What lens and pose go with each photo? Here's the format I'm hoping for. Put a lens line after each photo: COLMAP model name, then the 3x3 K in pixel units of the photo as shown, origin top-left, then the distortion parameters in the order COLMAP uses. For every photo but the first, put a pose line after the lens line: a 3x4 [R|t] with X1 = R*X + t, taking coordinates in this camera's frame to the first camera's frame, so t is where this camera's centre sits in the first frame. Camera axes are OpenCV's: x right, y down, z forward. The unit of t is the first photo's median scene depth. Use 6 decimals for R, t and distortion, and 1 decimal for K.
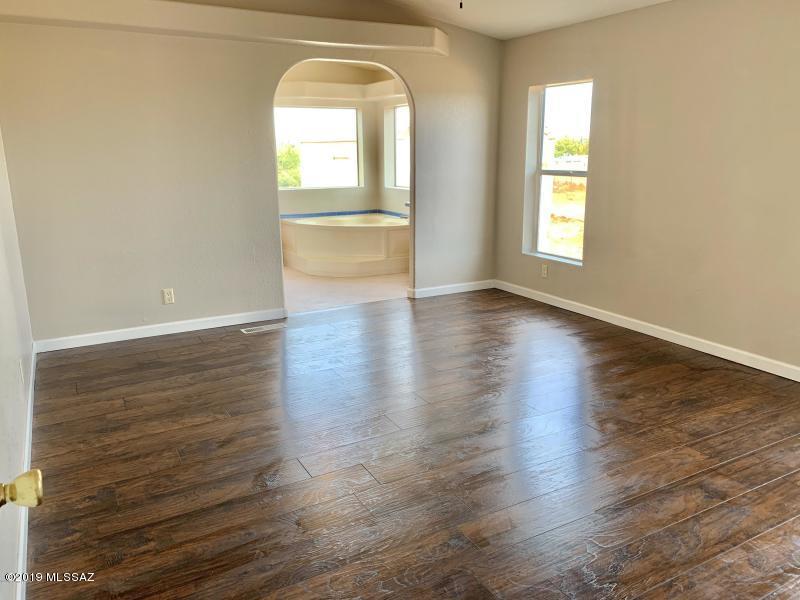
lens RADIAL K [[613.7, 0, 400.6], [0, 613.7, 295.4], [0, 0, 1]] dist [0.028121, -0.002318]
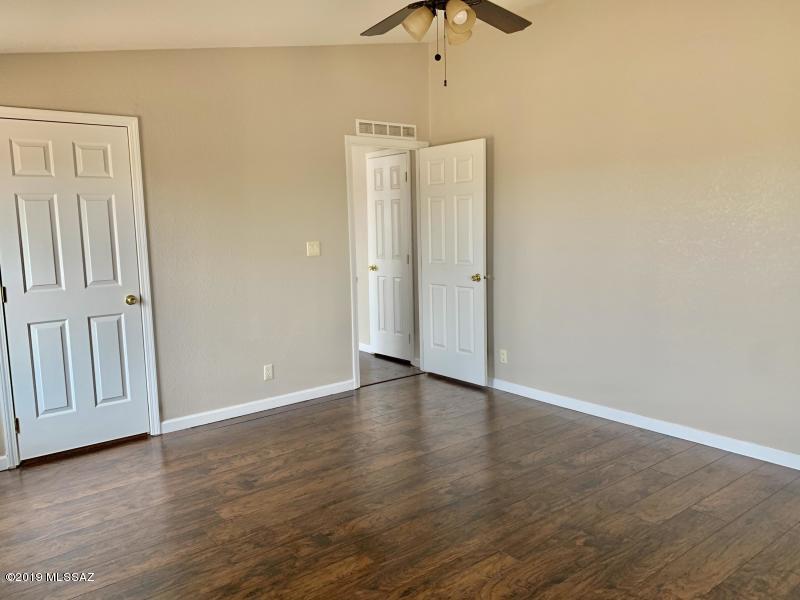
lens RADIAL K [[615.6, 0, 400.0], [0, 615.6, 300.0], [0, 0, 1]] dist [-0.007388, 0.003297]
pose [[-0.986918, 0.053859, -0.151963, 0.199667], [-0.003729, 0.934673, 0.355489, -0.299959], [0.161182, 0.351405, -0.922244, 1.202497]]
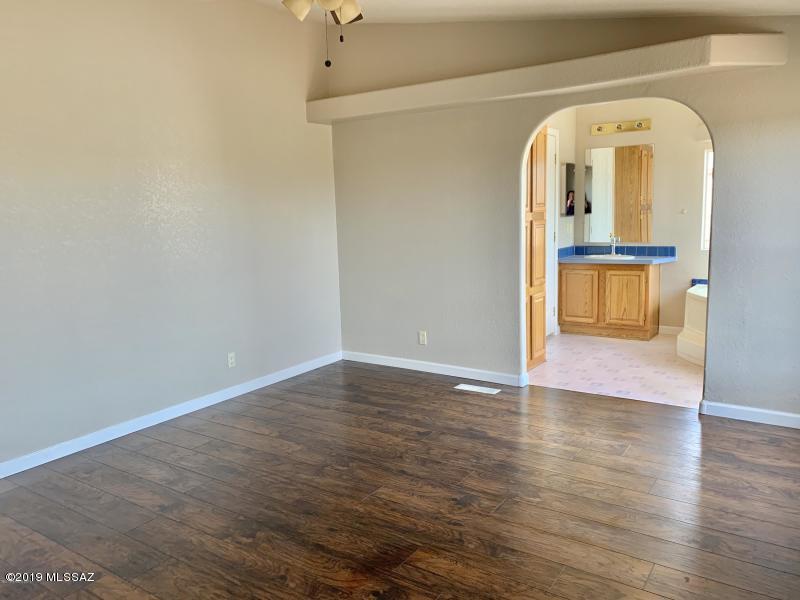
lens RADIAL K [[613.7, 0, 400.6], [0, 613.7, 295.4], [0, 0, 1]] dist [0.028121, -0.002318]
pose [[0.457466, 0.124058, -0.880531, 0.610292], [-0.187996, 0.981331, 0.040590, -0.117858], [0.869128, 0.146967, 0.472247, 0.443246]]
